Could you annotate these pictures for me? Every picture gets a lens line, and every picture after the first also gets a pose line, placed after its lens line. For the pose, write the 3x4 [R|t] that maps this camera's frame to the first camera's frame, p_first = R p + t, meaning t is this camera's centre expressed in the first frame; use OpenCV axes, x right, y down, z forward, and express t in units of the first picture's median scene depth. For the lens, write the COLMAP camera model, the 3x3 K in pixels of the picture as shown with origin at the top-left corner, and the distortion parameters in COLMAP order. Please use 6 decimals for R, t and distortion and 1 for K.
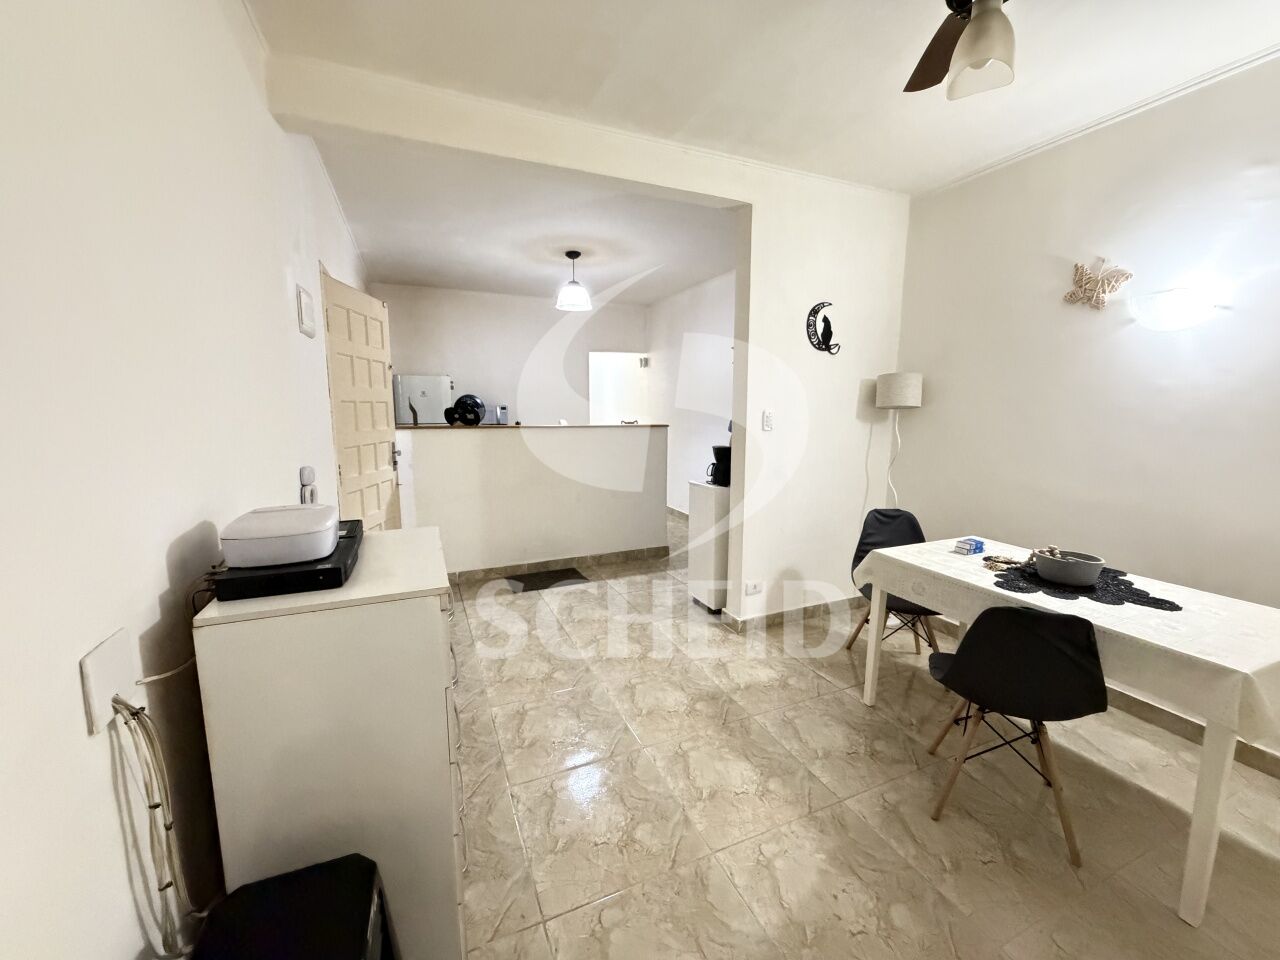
lens RADIAL K [[509.0, 0, 635.7], [0, 509.0, 480.8], [0, 0, 1]] dist [-0.001598, -0.000597]
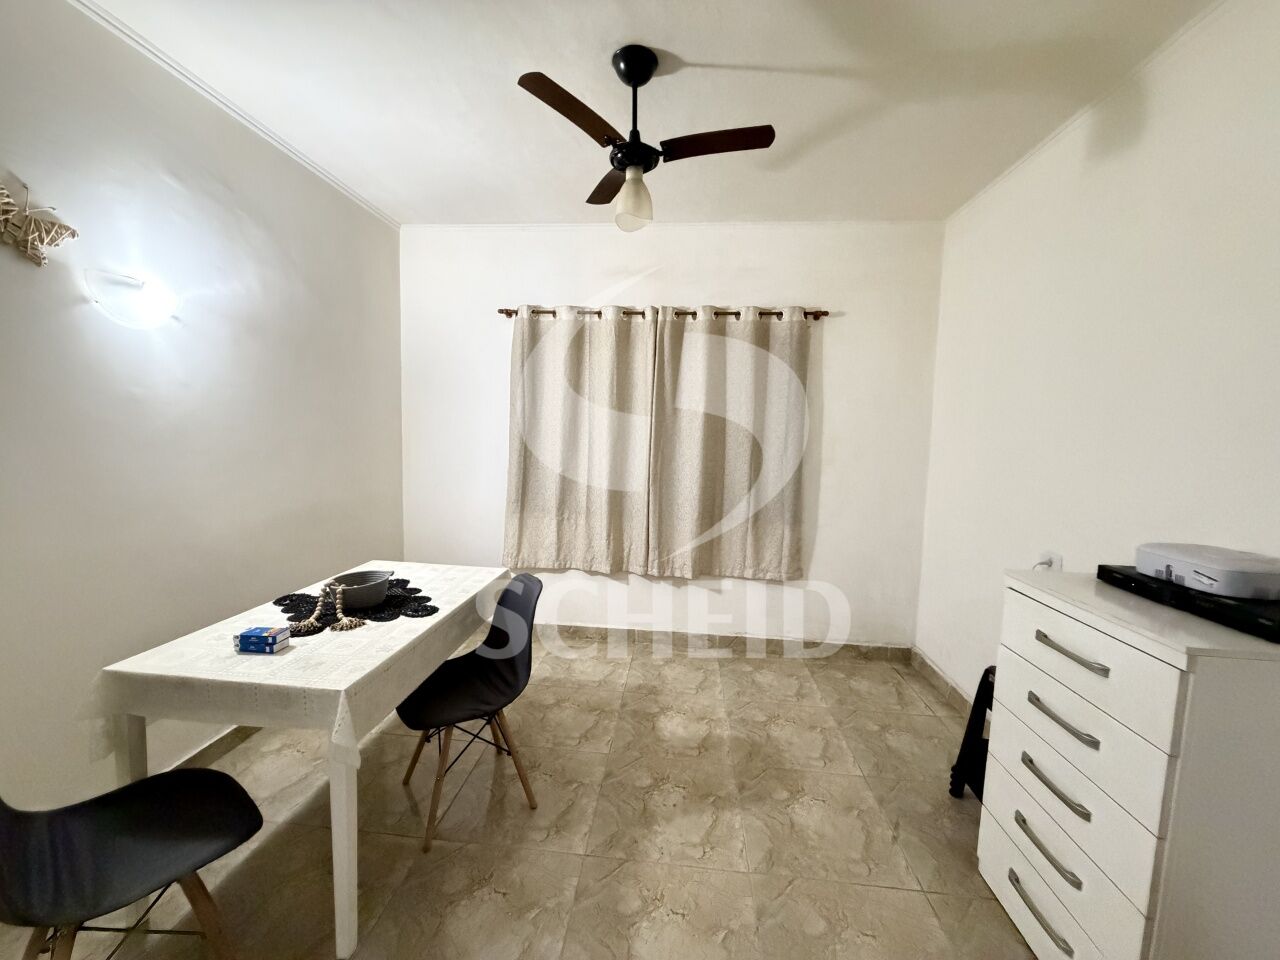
lens RADIAL K [[509.0, 0, 635.7], [0, 509.0, 480.8], [0, 0, 1]] dist [-0.001598, -0.000597]
pose [[-0.875541, -0.073892, 0.477461, -0.049556], [0.042183, 0.972771, 0.227899, -0.174057], [-0.481300, 0.219676, -0.848583, 1.127628]]
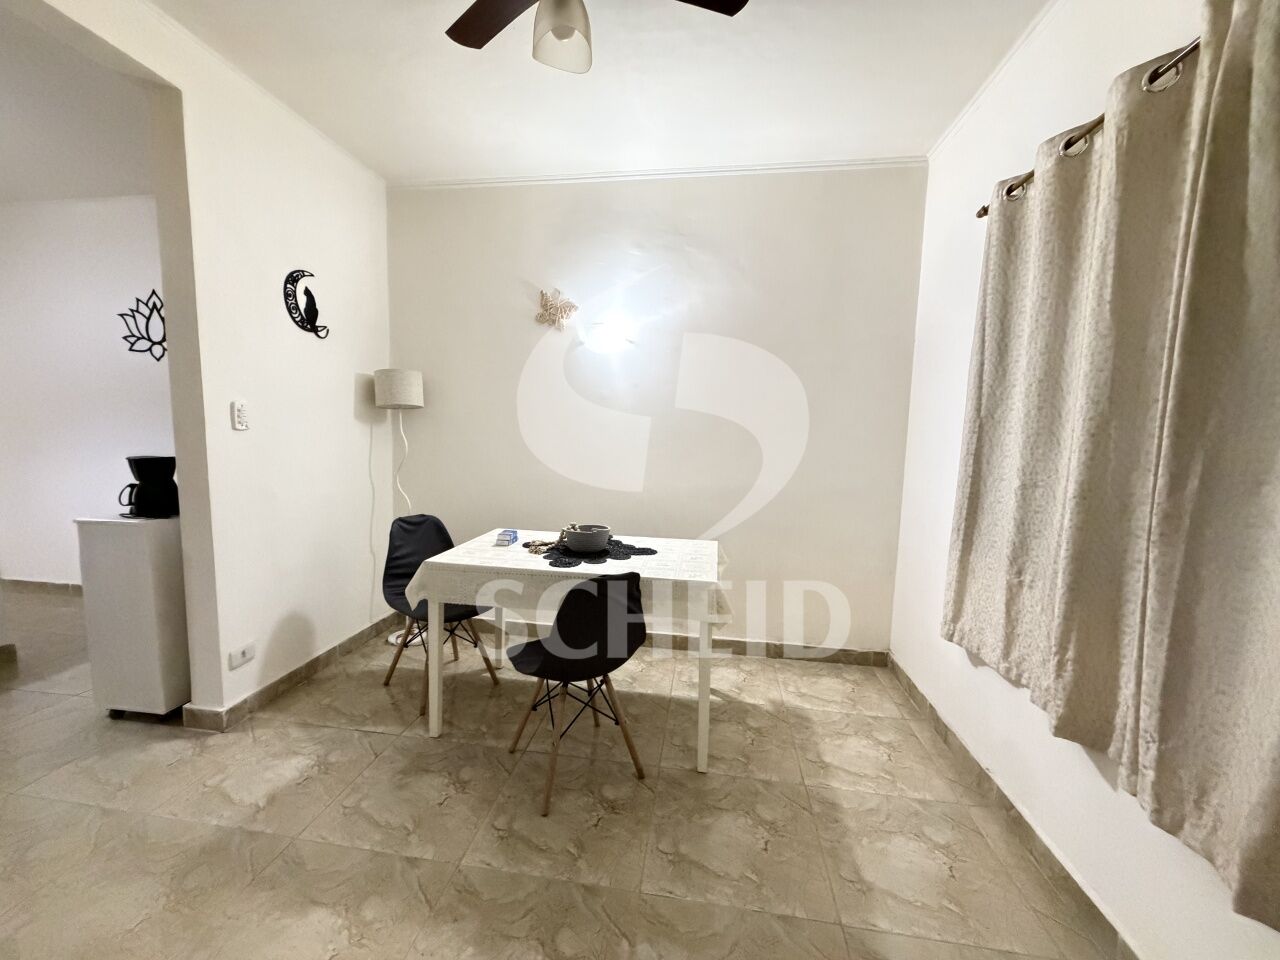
lens RADIAL K [[509.0, 0, 635.7], [0, 509.0, 480.8], [0, 0, 1]] dist [-0.001598, -0.000597]
pose [[0.526046, -0.076305, 0.847026, -0.067033], [0.104403, 0.994228, 0.024726, 0.013852], [-0.844024, 0.075425, 0.530976, 0.192834]]
